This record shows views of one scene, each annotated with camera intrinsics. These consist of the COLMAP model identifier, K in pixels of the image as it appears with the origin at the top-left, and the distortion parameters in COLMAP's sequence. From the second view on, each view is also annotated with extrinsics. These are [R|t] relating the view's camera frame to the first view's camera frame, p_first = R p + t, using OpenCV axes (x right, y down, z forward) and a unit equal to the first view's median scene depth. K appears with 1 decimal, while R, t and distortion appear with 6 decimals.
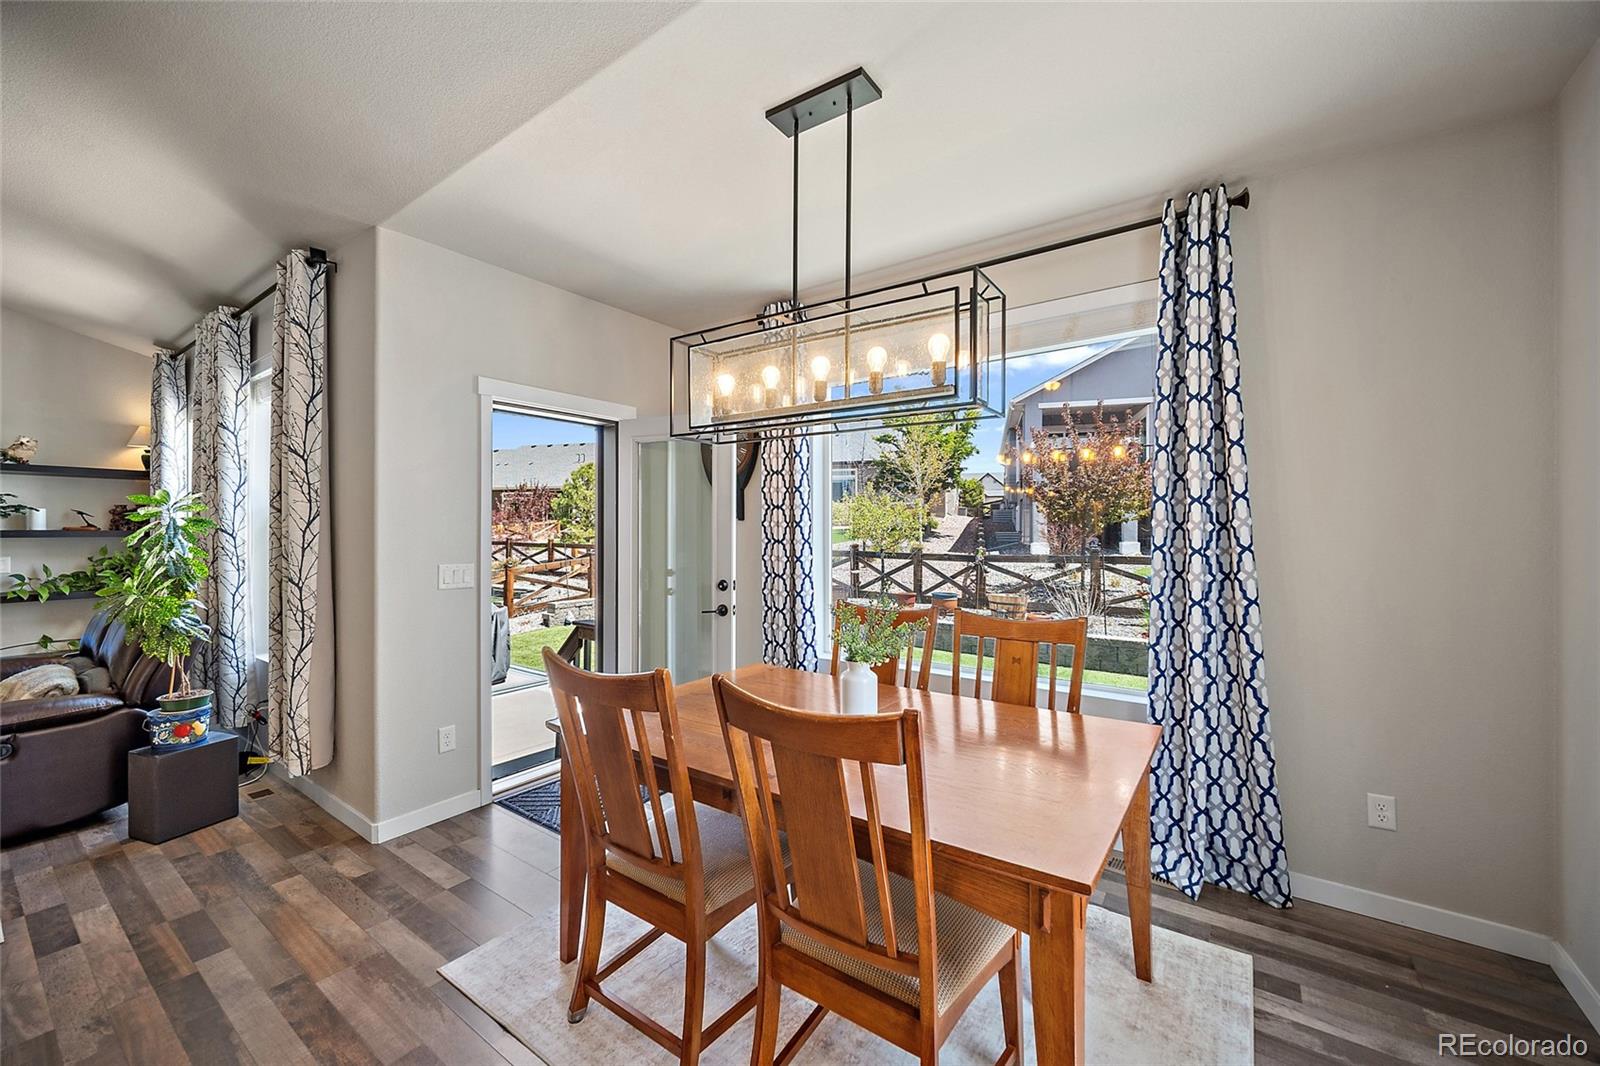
lens RADIAL K [[634.5, 0, 800.6], [0, 634.5, 527.8], [0, 0, 1]] dist [-0.005035, 0.001209]
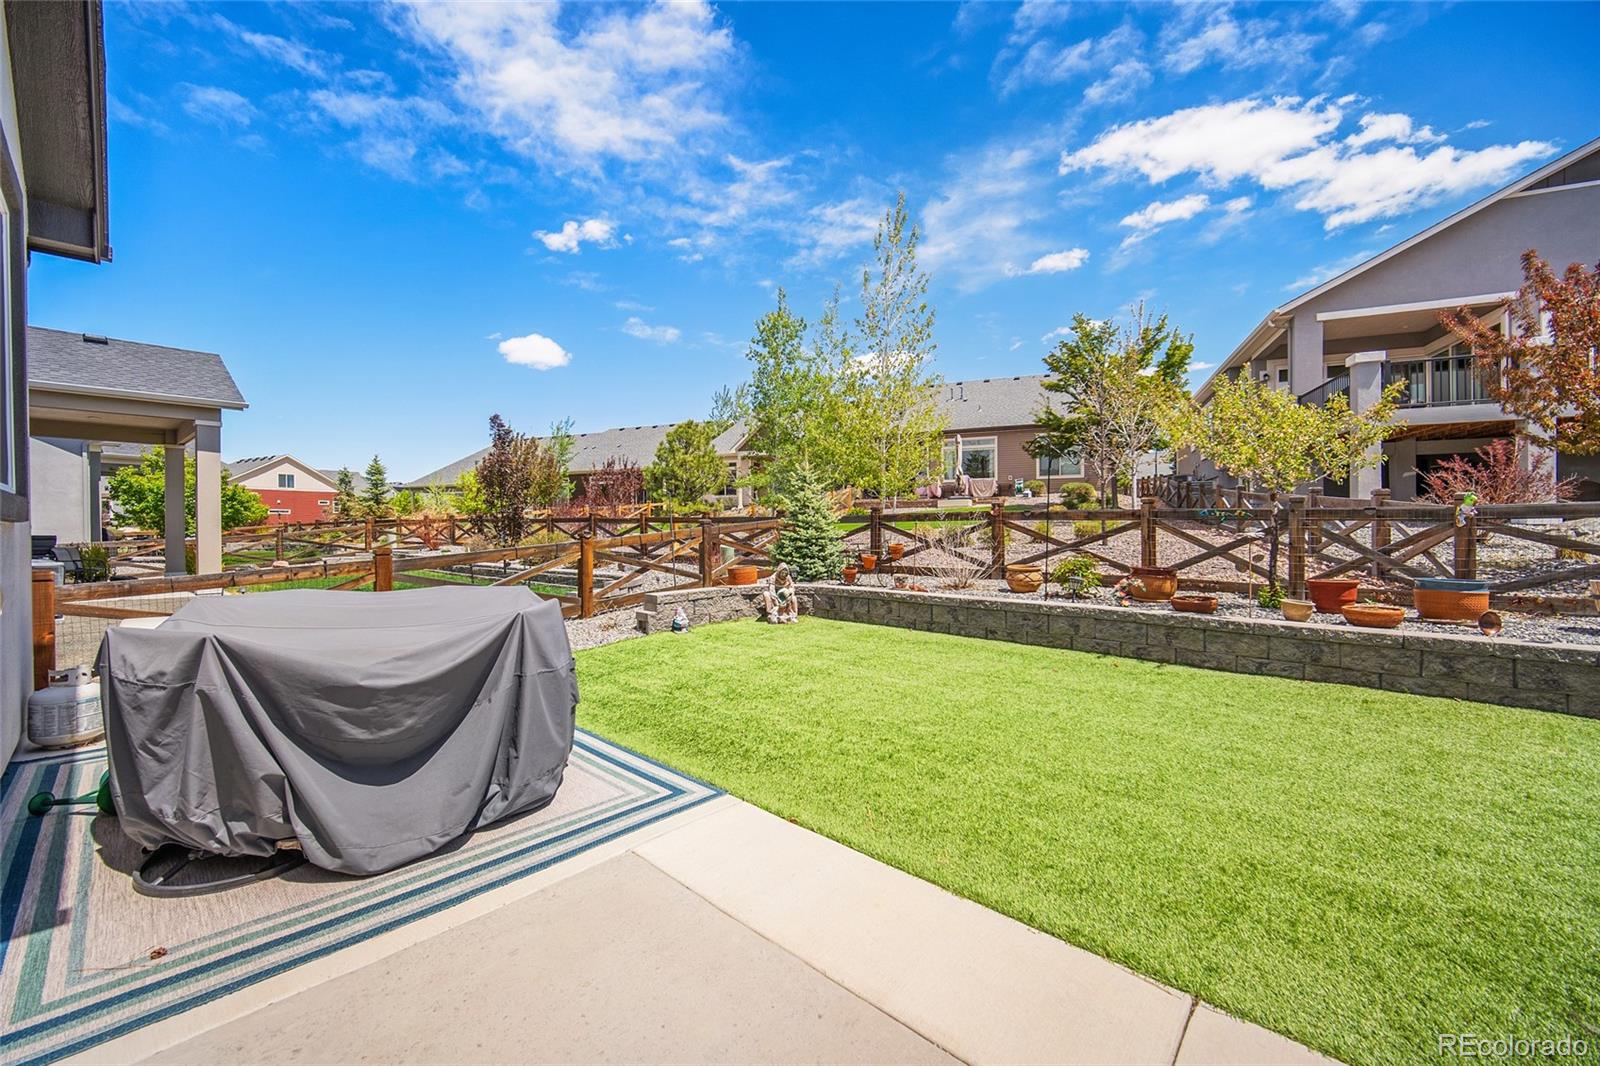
lens RADIAL K [[634.5, 0, 804.2], [0, 634.5, 530.5], [0, 0, 1]] dist [-0.005035, 0.001209]
pose [[0.992741, -0.005953, -0.120124, -0.627146], [0.007504, 0.999894, 0.012465, 0.184187], [0.120037, -0.013276, 0.992681, 1.502120]]
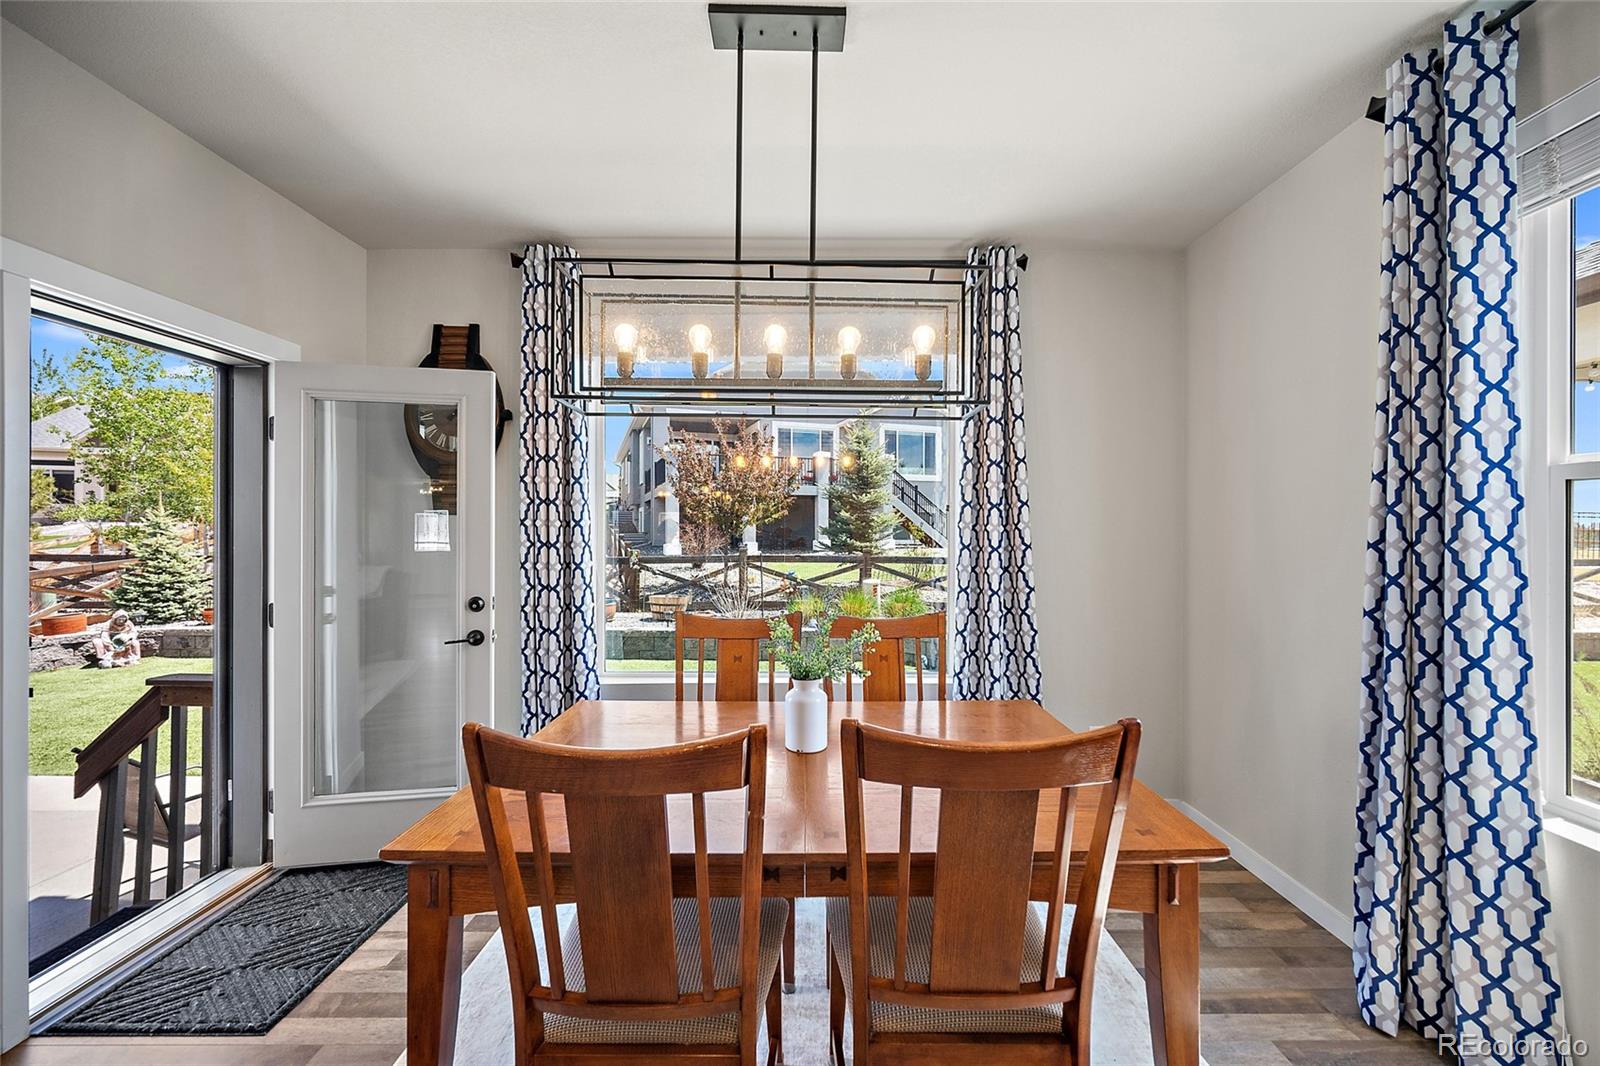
lens RADIAL K [[634.5, 0, 810.4], [0, 634.5, 532.3], [0, 0, 1]] dist [-0.005035, 0.001209]
pose [[0.808196, -0.000358, 0.588914, -0.244185], [-0.002694, 0.999987, 0.004306, 0.001514], [-0.588907, -0.005066, 0.808185, 0.163266]]
